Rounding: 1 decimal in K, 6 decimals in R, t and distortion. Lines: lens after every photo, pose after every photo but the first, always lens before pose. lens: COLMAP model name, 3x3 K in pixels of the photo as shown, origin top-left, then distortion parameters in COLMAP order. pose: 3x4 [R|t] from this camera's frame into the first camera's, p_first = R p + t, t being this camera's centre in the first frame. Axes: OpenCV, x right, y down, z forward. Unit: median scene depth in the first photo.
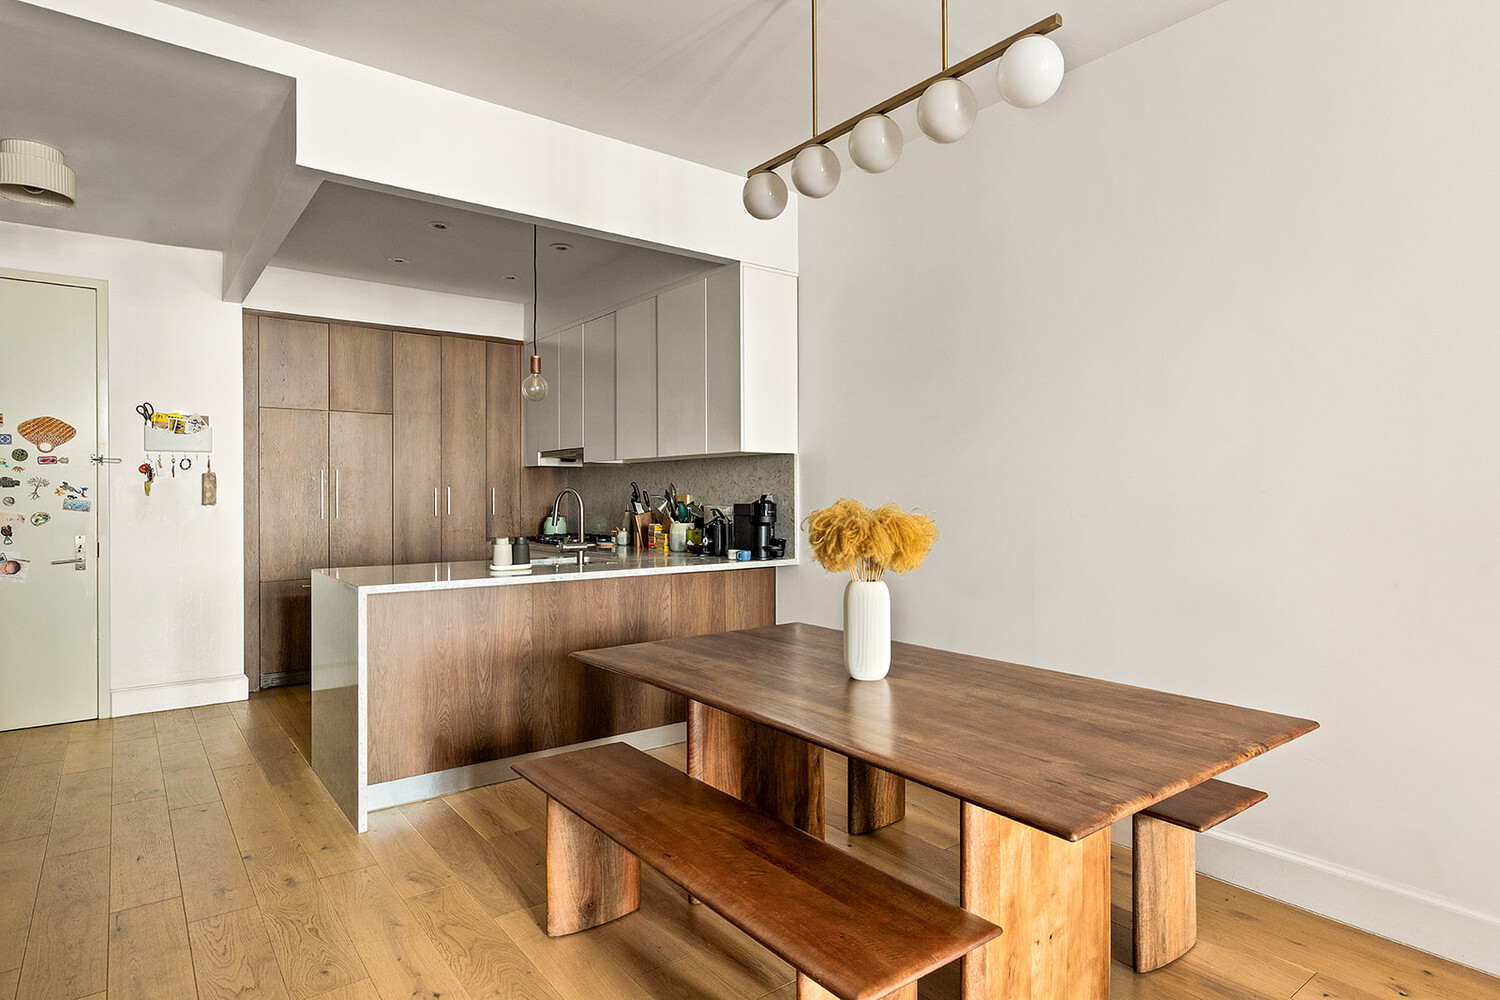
lens RADIAL K [[824.3, 0, 750.0], [0, 824.3, 500.0], [0, 0, 1]] dist [-0.000714, -0.000064]
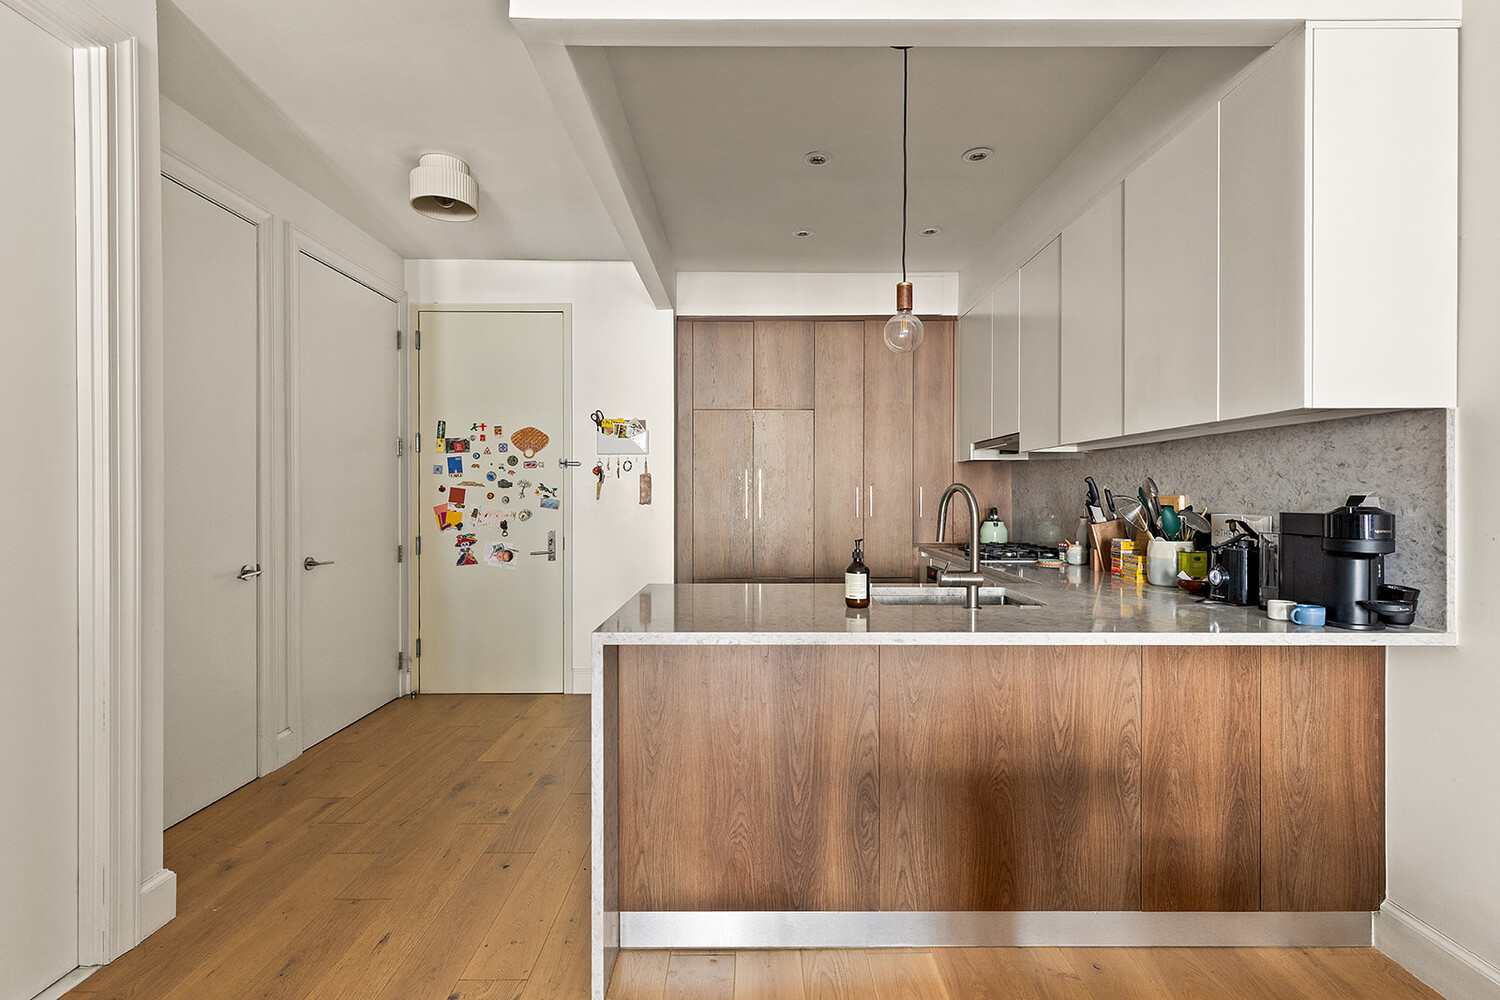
lens RADIAL K [[678.5, 0, 750.0], [0, 678.5, 500.0], [0, 0, 1]] dist [-0.001789, -0.000277]
pose [[0.795296, 0.005621, -0.606195, -0.024346], [-0.004205, 0.999984, 0.003755, -0.003278], [0.606206, -0.000438, 0.795307, 0.405710]]
